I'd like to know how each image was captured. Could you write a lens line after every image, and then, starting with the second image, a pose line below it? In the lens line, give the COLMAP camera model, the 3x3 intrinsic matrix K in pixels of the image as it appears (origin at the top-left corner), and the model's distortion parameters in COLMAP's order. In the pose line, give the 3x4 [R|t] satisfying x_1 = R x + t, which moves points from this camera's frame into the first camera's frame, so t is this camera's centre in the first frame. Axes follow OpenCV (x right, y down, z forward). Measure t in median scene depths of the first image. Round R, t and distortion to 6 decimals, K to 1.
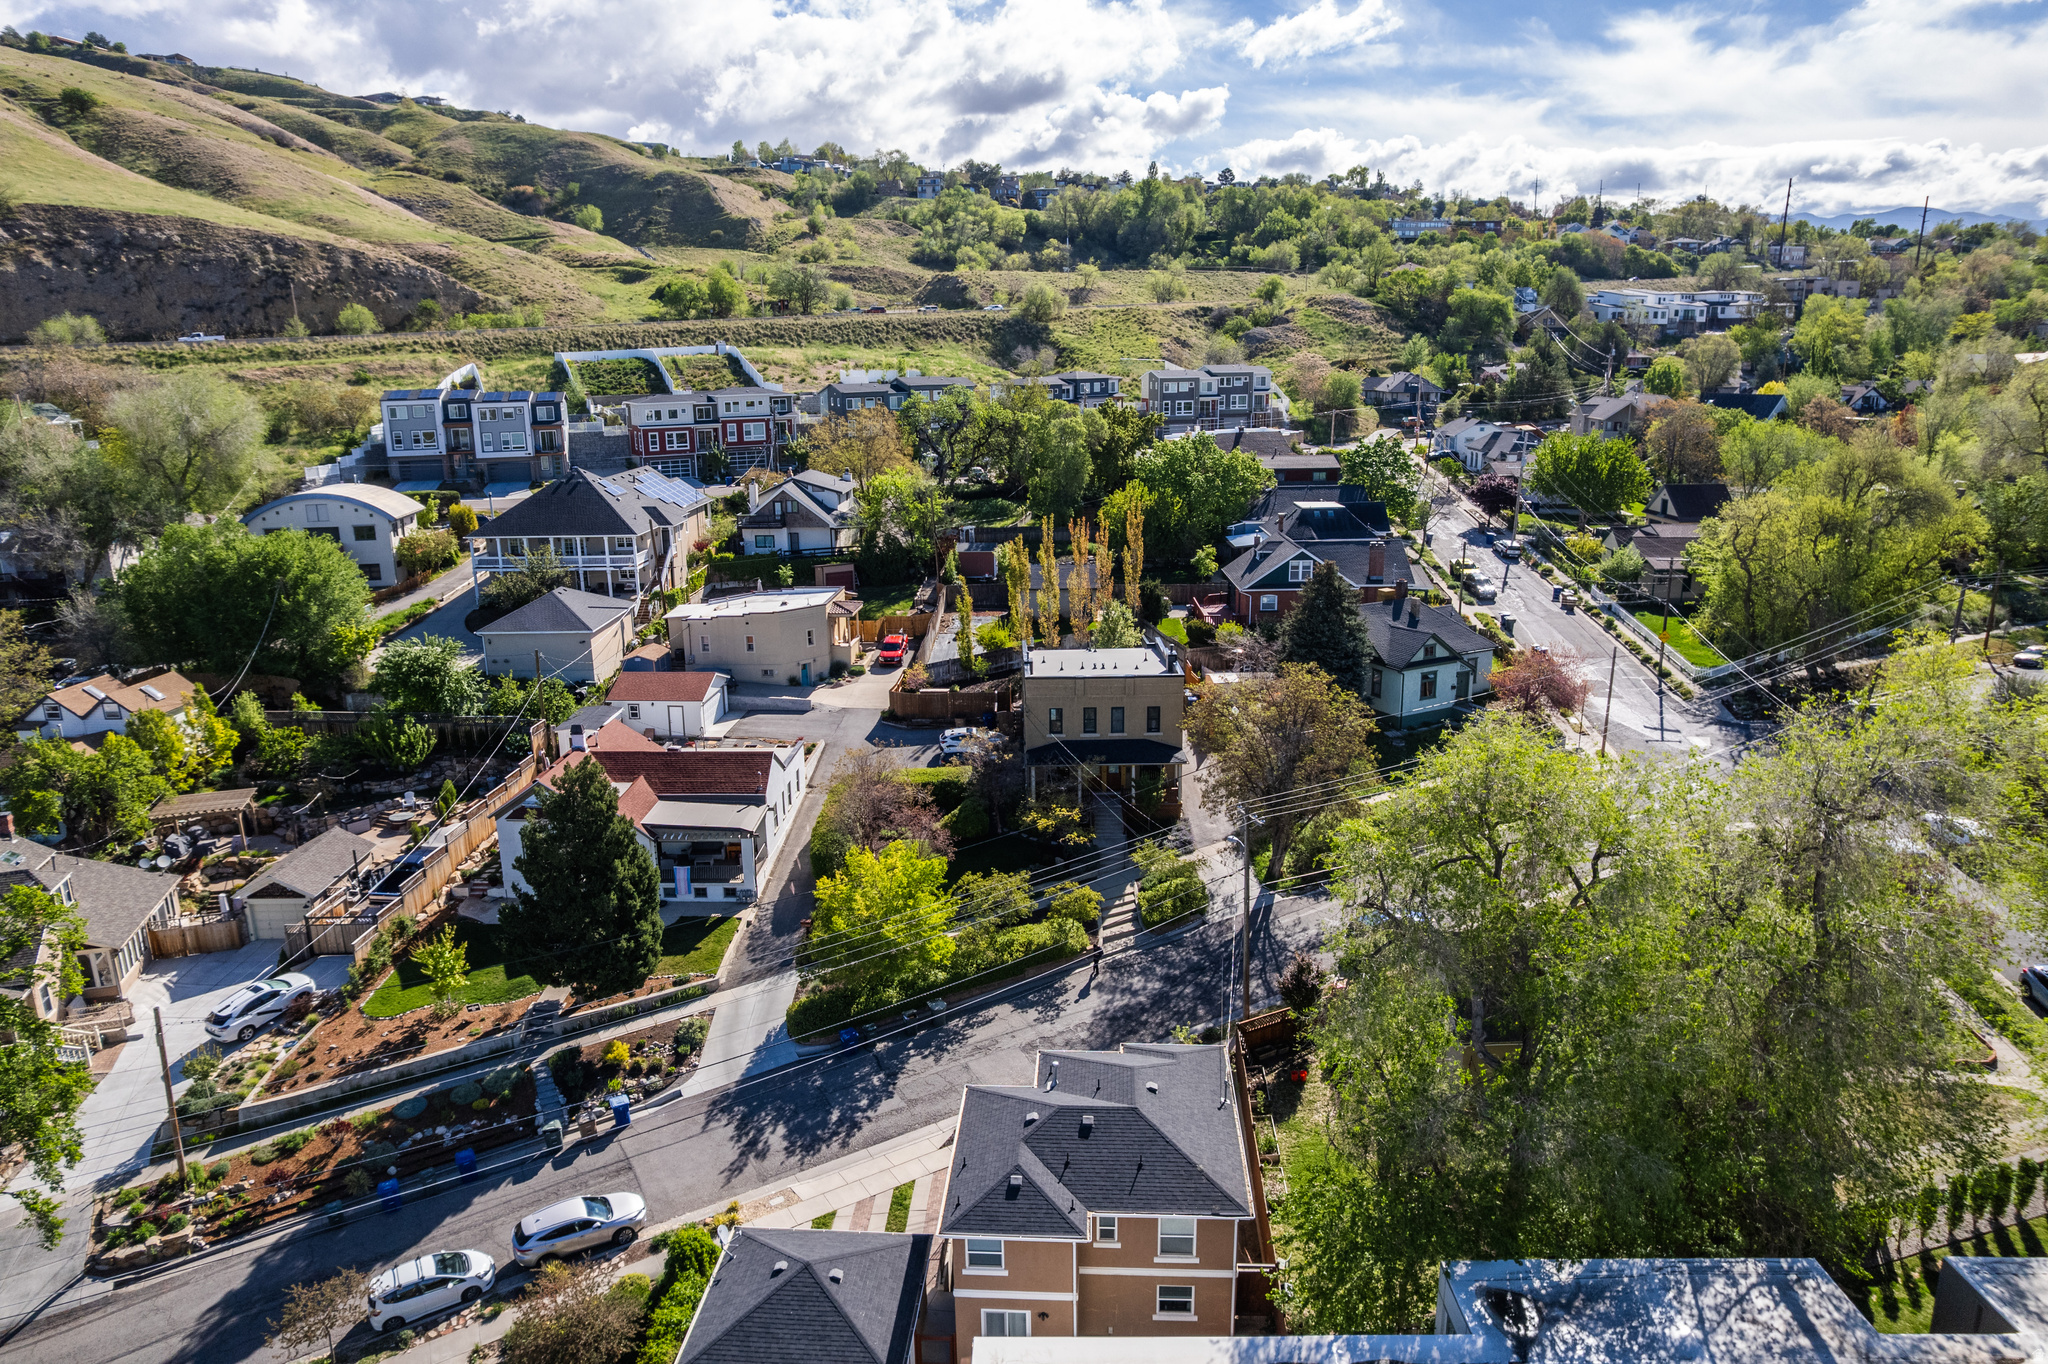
lens RADIAL K [[1312.4, 0, 1021.8], [0, 1312.4, 673.5], [0, 0, 1]] dist [-0.088033, 0.086514]
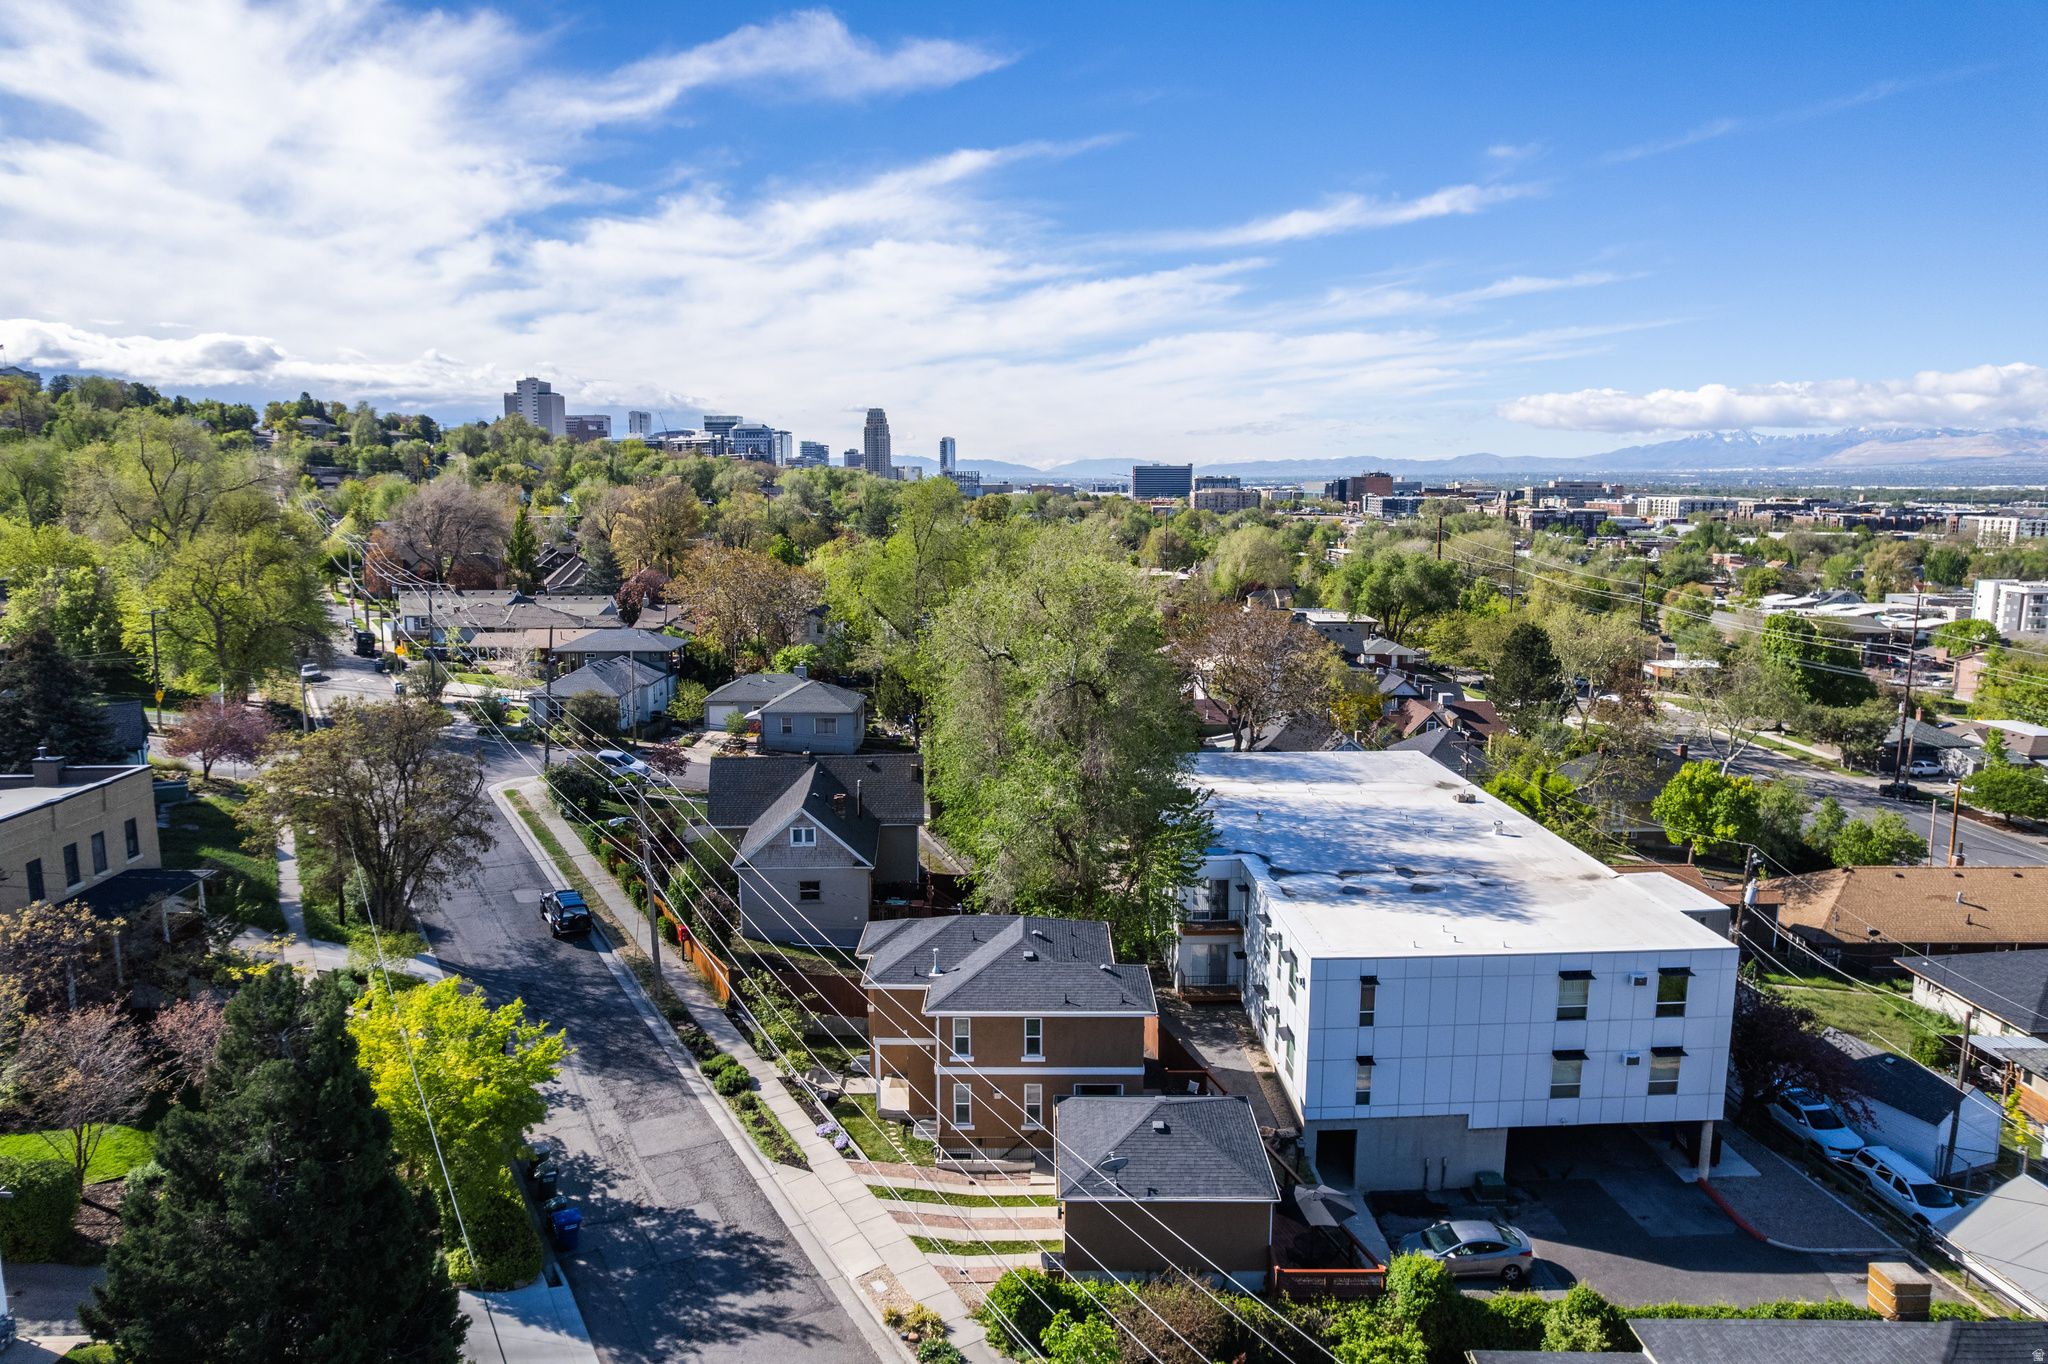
lens RADIAL K [[1312.3, 0, 1022.5], [0, 1312.3, 680.4], [0, 0, 1]] dist [-0.081532, 0.070245]
pose [[-0.055770, -0.139211, 0.988691, -0.537209], [0.246359, 0.957696, 0.148744, -0.027560], [-0.967573, 0.251869, -0.019115, 0.482300]]
